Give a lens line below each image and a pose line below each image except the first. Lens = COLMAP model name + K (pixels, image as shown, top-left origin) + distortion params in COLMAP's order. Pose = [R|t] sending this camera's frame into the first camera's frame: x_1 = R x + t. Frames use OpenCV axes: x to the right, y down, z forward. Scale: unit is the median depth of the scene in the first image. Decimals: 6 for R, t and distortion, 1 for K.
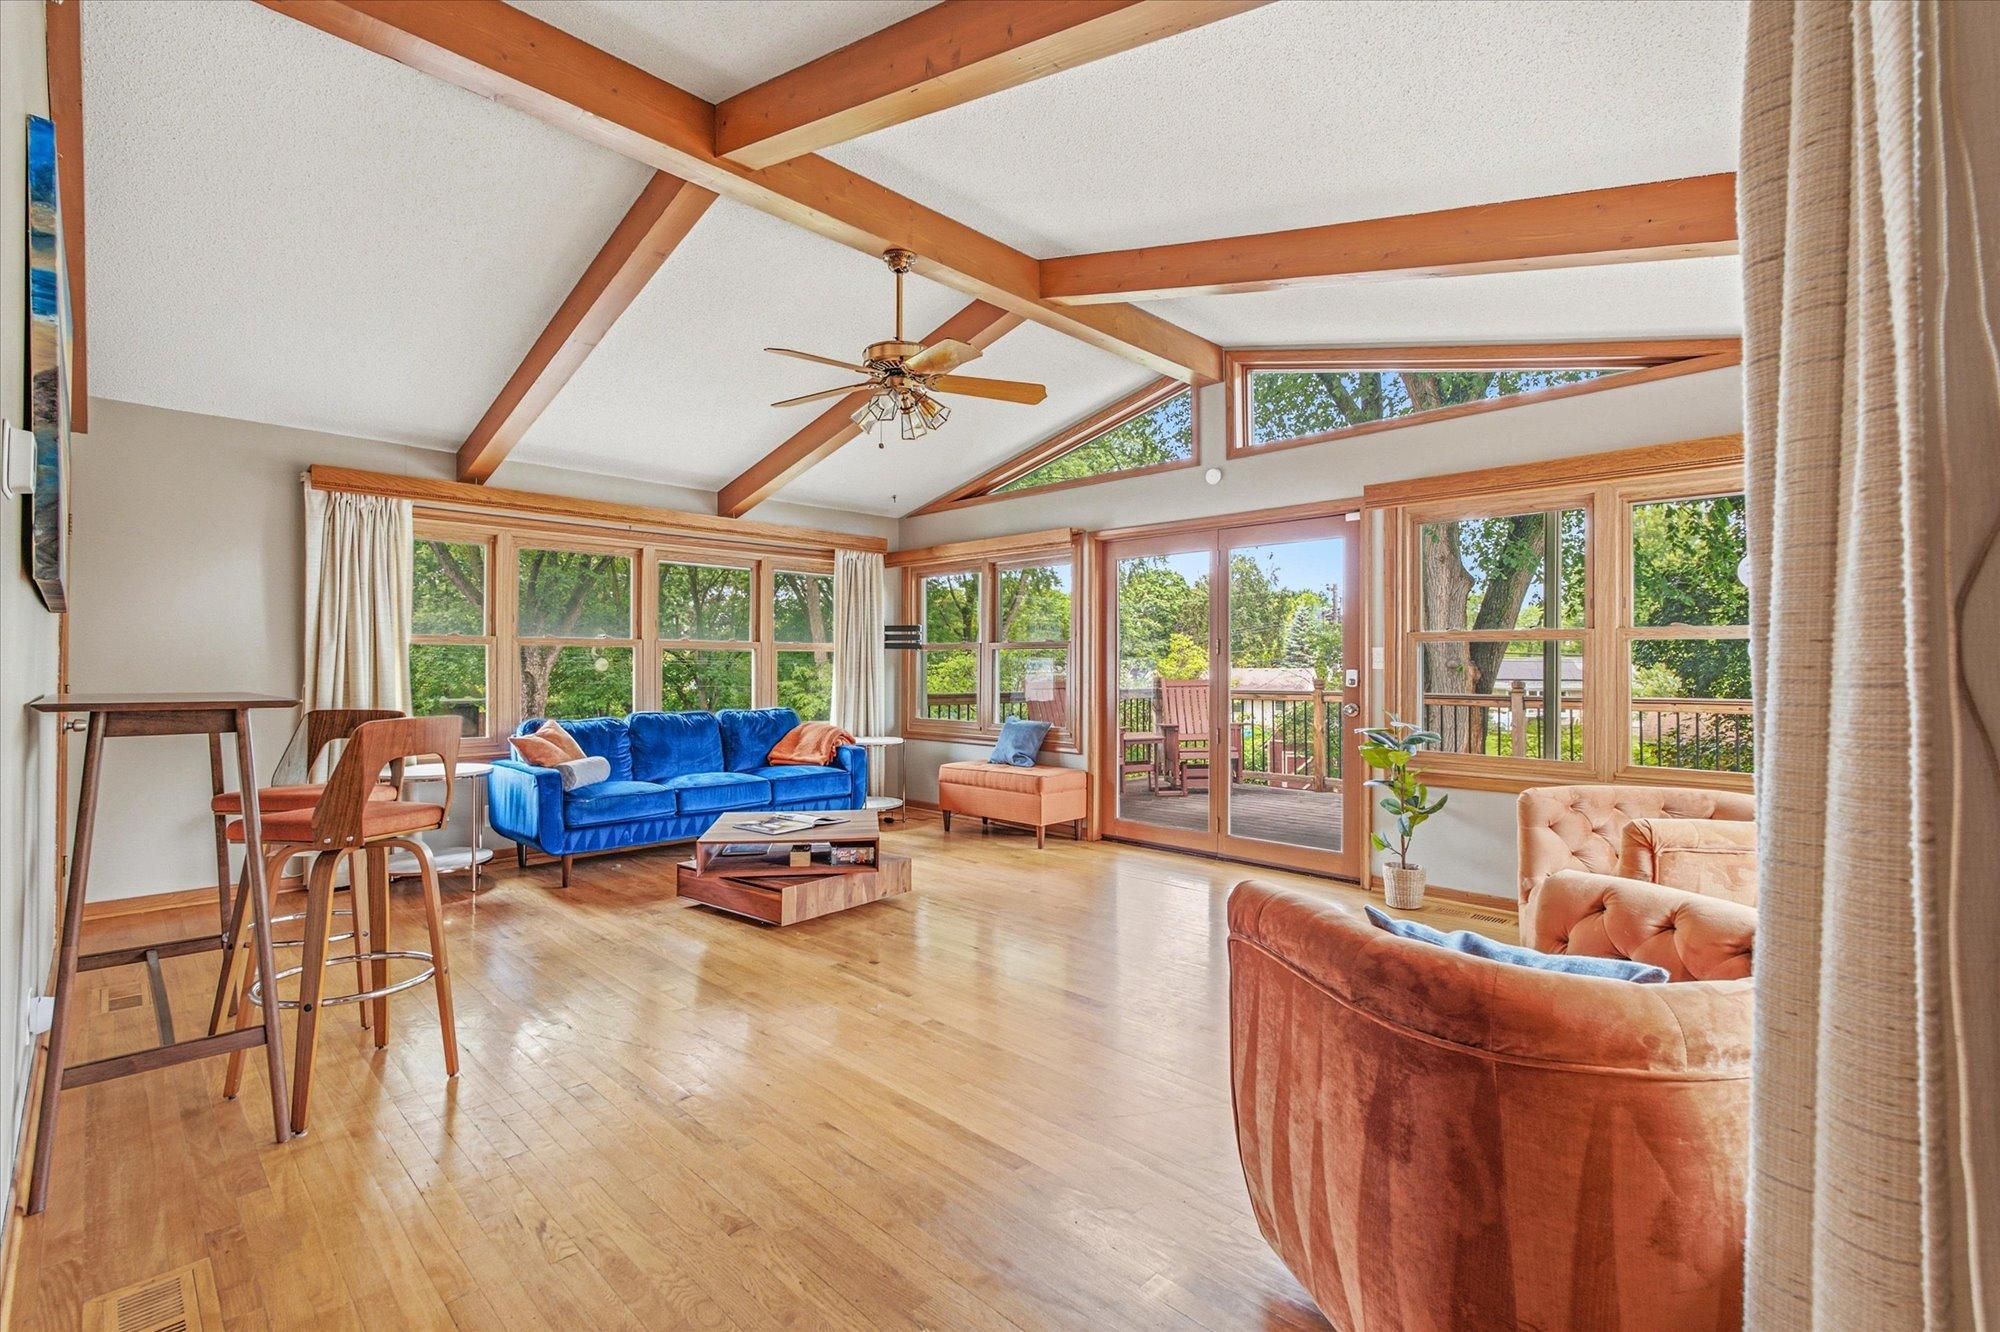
lens RADIAL K [[901.5, 0, 988.4], [0, 901.5, 657.1], [0, 0, 1]] dist [0.007942, -0.000517]
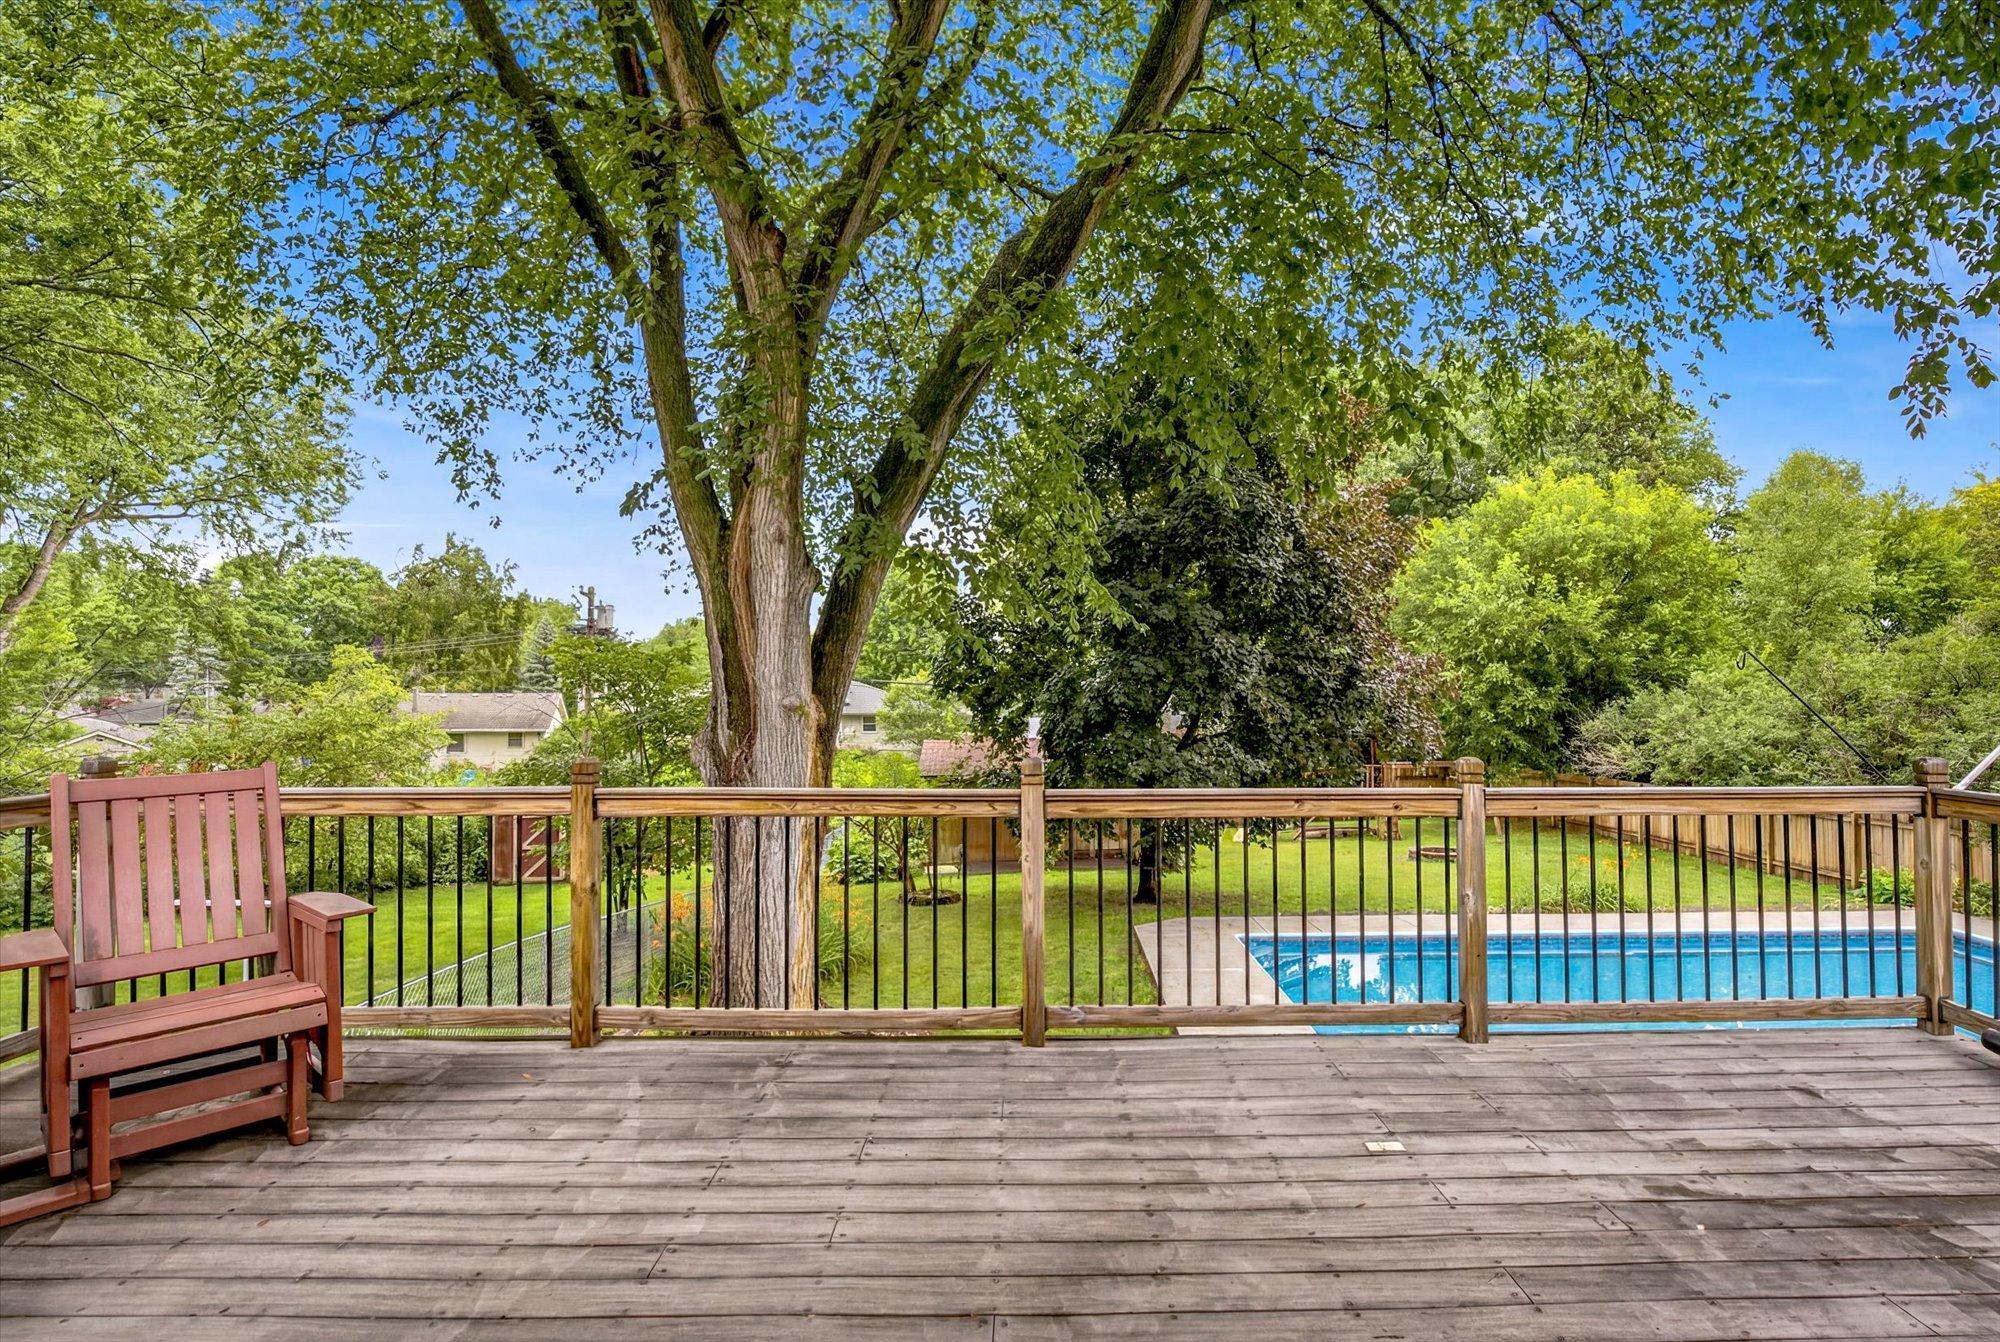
lens RADIAL K [[912.2, 0, 1001.4], [0, 912.2, 671.6], [0, 0, 1]] dist [0.001955, 0.000175]
pose [[0.697427, 0.015886, 0.716479, 0.289542], [-0.011778, 0.999873, -0.010705, -0.017341], [-0.716559, -0.000973, 0.697526, 0.831477]]
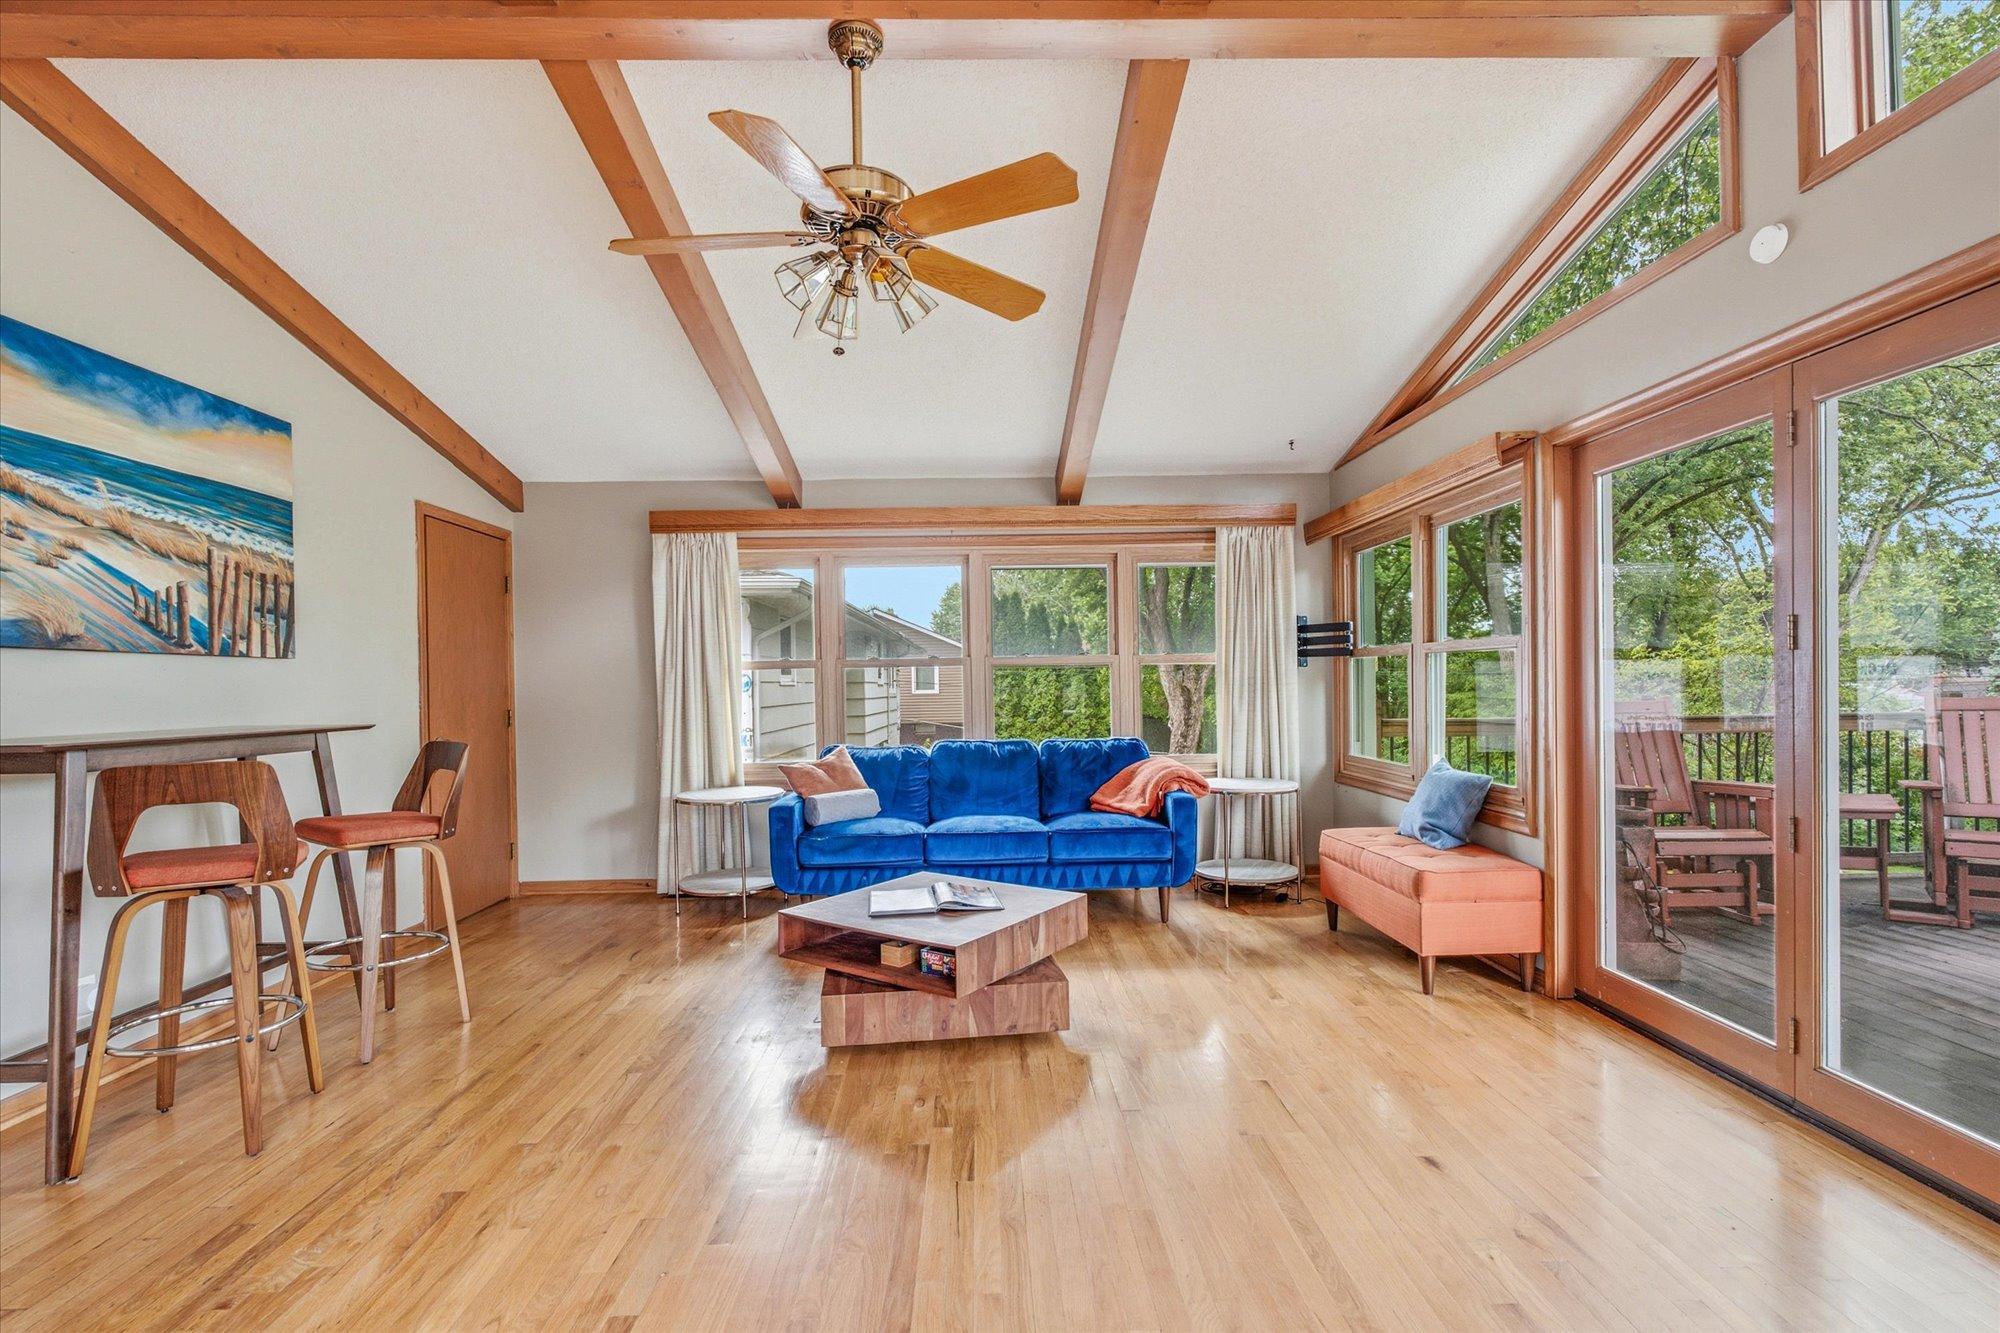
lens RADIAL K [[901.5, 0, 1018.6], [0, 901.5, 691.8], [0, 0, 1]] dist [0.007942, -0.000517]
pose [[0.726427, -0.006545, -0.687212, 0.258113], [0.025346, 0.999529, 0.017273, 0.000160], [0.686776, -0.029966, 0.726251, 0.382628]]
